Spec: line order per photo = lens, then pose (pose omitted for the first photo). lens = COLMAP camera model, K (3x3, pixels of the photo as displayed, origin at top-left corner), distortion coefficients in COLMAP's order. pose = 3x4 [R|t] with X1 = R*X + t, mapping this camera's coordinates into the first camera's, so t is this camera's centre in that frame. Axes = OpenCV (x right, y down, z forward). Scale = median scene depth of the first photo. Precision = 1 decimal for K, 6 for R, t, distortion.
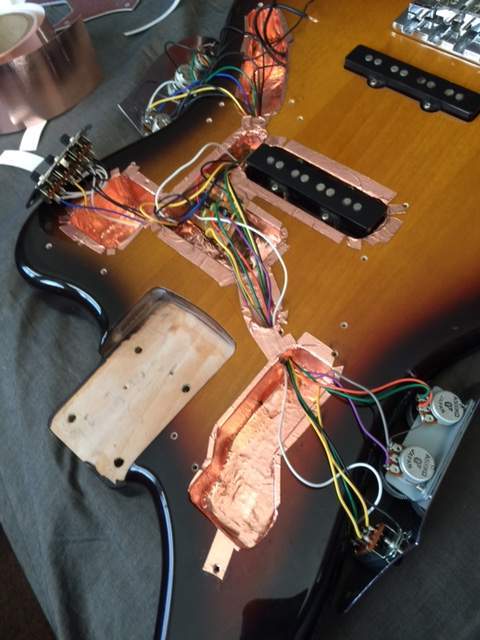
lens RADIAL K [[572.6, 0, 240.0], [0, 572.6, 320.0], [0, 0, 1]] dist [0.091120, -0.005232]
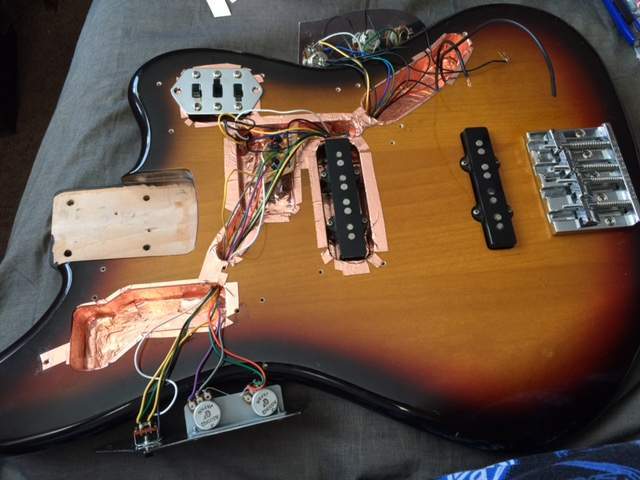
lens RADIAL K [[572.6, 0, 320.9], [0, 572.6, 250.7], [0, 0, 1]] dist [0.091120, -0.005232]
pose [[0.716468, 0.690228, -0.101284, 0.298633], [-0.671577, 0.721713, 0.167673, -0.329344], [0.188830, -0.052112, 0.980626, -0.158189]]
